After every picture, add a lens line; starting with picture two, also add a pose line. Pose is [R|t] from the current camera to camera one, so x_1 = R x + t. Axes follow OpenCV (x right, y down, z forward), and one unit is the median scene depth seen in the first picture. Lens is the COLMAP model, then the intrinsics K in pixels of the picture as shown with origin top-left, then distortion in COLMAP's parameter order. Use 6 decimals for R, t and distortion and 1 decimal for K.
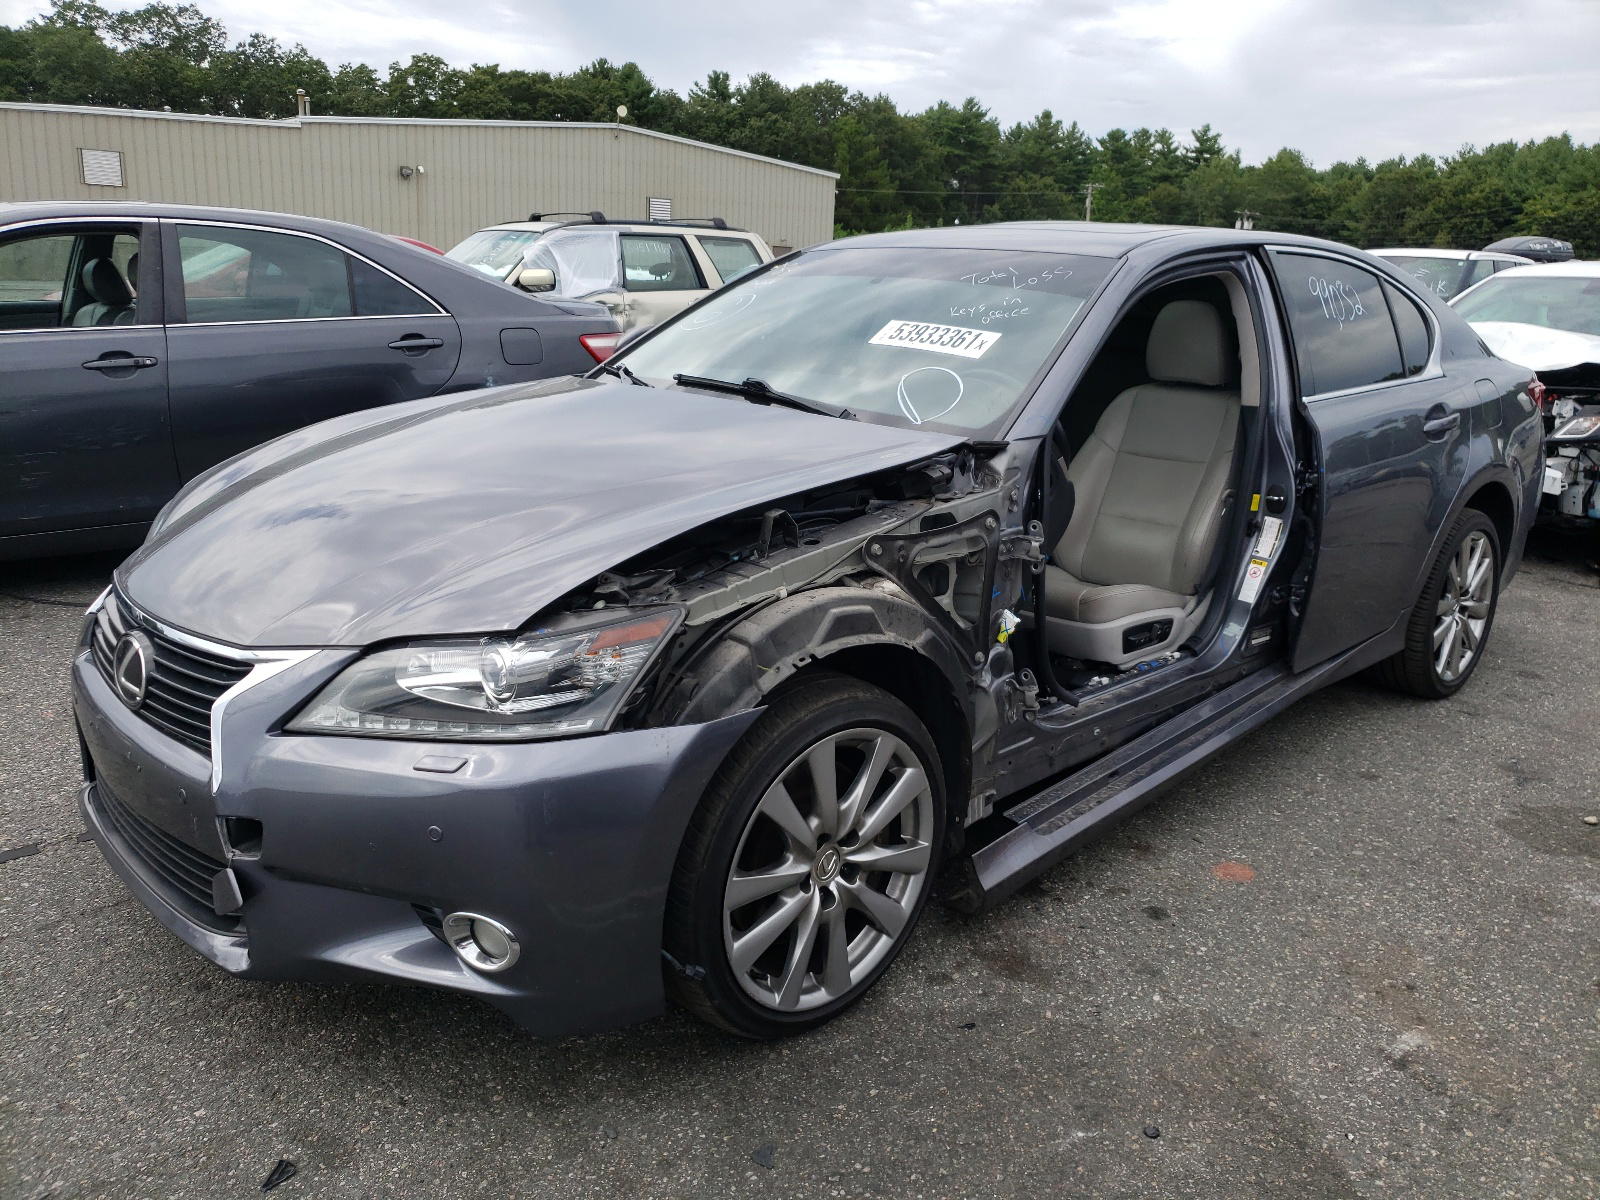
lens RADIAL K [[1199.7, 0, 800.0], [0, 1199.7, 600.0], [0, 0, 1]] dist [0.027456, -0.008047]
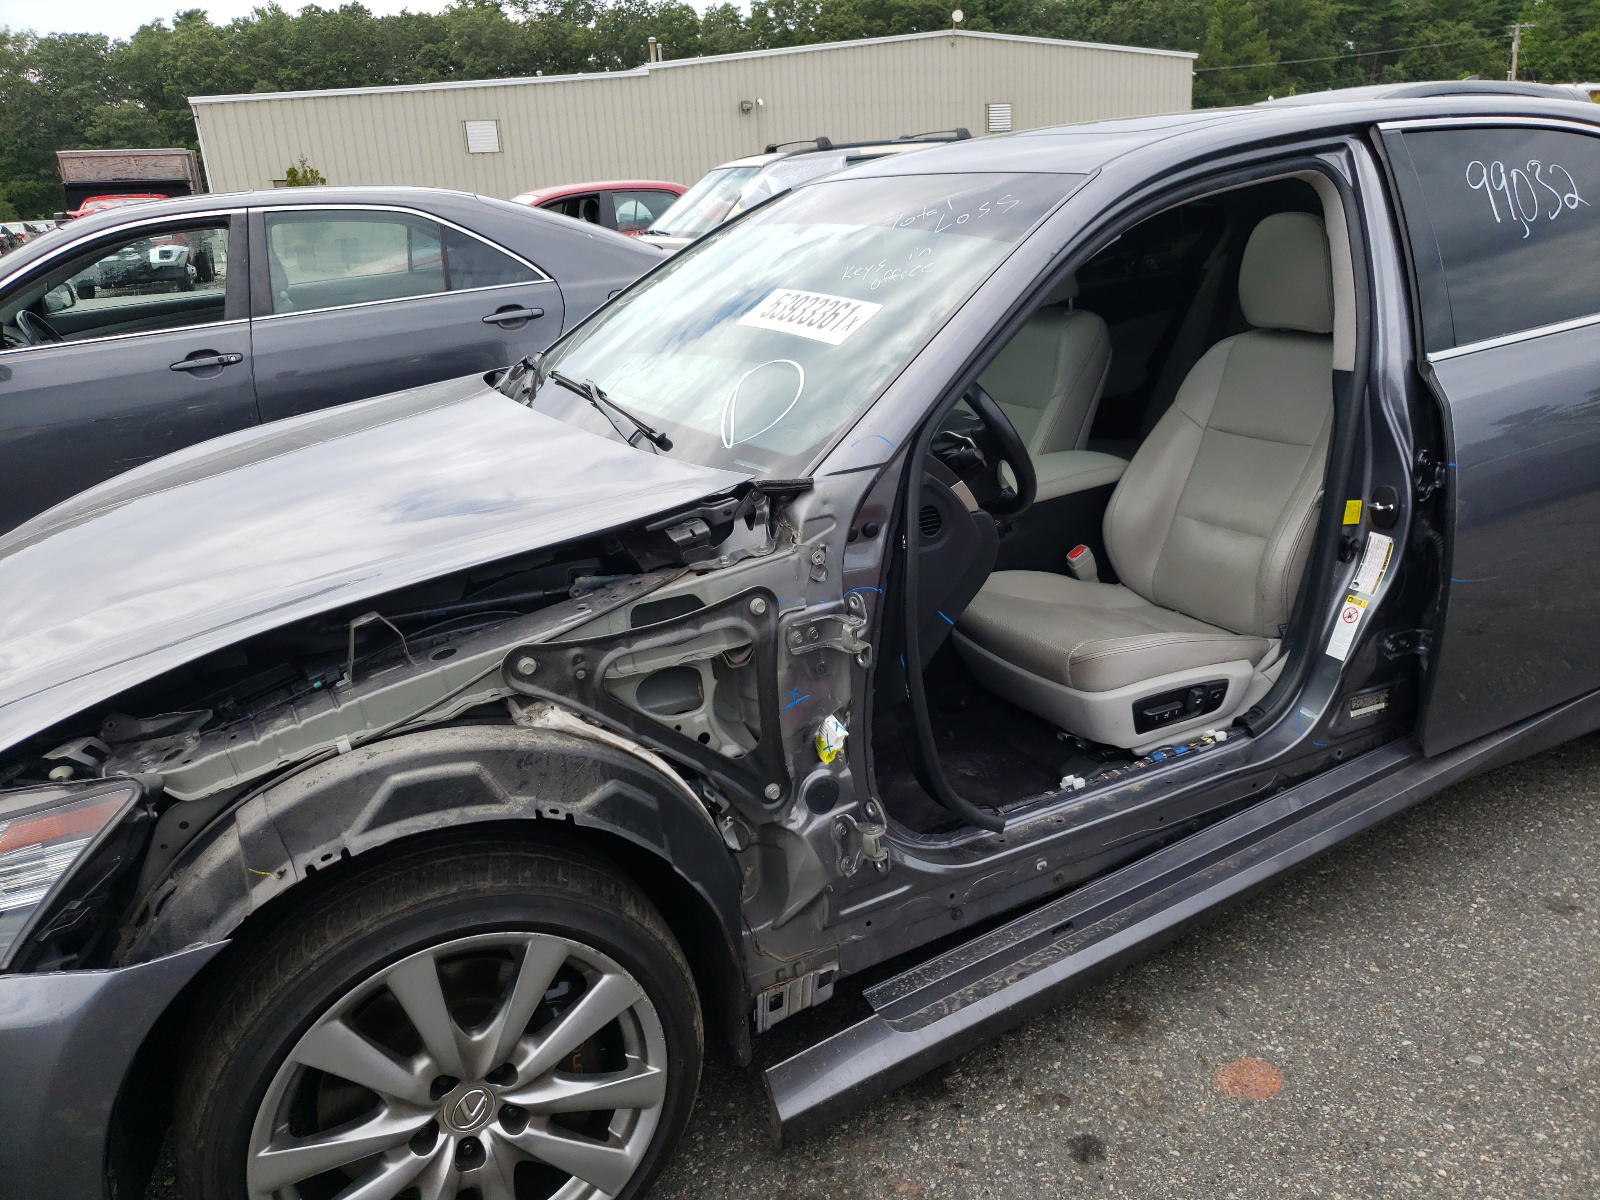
lens RADIAL K [[1221.1, 0, 800.0], [0, 1221.1, 600.0], [0, 0, 1]] dist [-0.009173, 0.056638]
pose [[0.960905, -0.001785, -0.276871, 0.342678], [0.018846, 0.998082, 0.058975, -0.099525], [0.276235, -0.061887, 0.959096, 0.317238]]
